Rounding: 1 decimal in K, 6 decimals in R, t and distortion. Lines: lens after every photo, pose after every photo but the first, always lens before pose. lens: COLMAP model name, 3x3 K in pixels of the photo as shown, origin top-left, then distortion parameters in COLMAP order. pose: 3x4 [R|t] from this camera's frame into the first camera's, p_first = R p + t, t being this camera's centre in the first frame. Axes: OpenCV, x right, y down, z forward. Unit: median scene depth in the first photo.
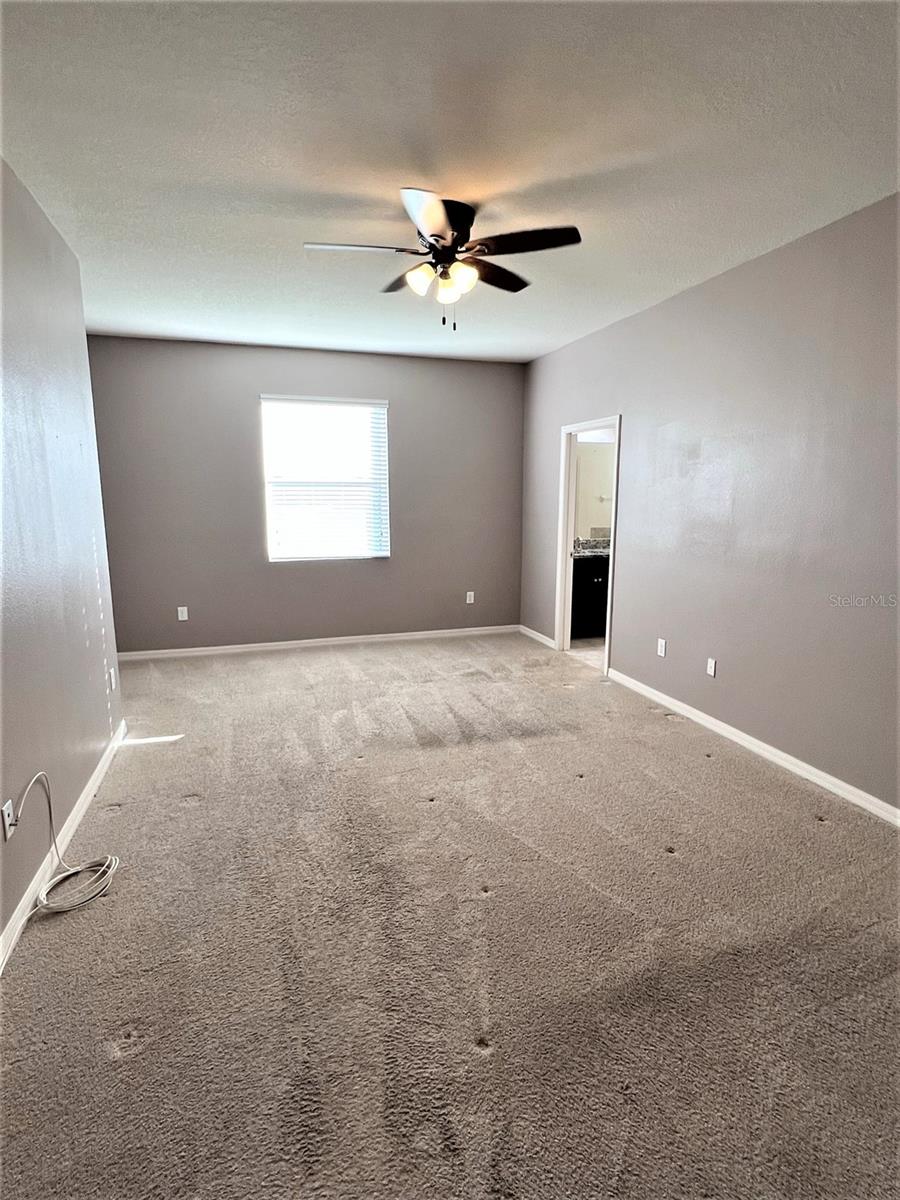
lens RADIAL K [[614.0, 0, 450.0], [0, 614.0, 600.0], [0, 0, 1]] dist [-0.001028, 0.000801]
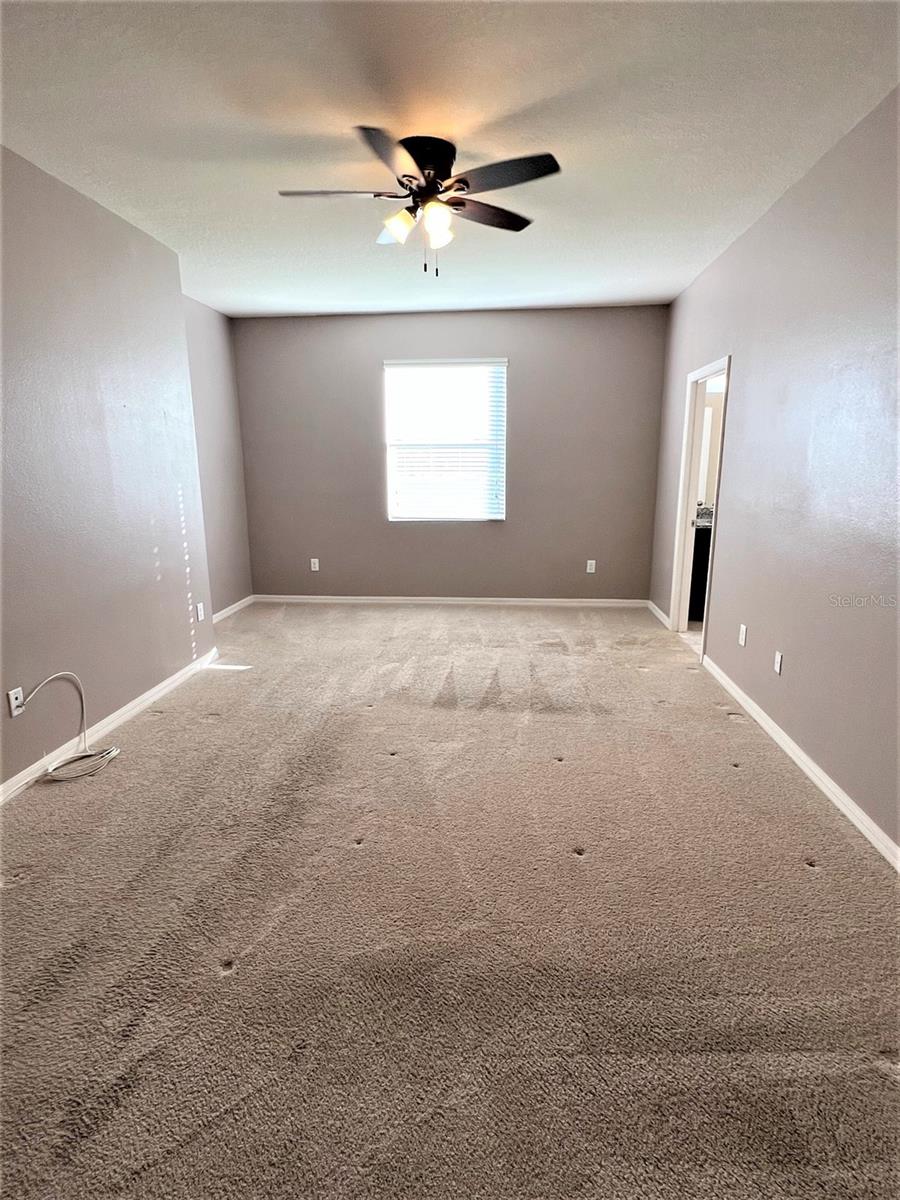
lens RADIAL K [[614.0, 0, 450.0], [0, 614.0, 600.0], [0, 0, 1]] dist [-0.001028, 0.000801]
pose [[0.920743, 0.080274, -0.381823, 0.293085], [-0.060559, 0.996149, 0.063396, 0.000737], [0.385442, -0.035249, 0.922059, 0.073481]]
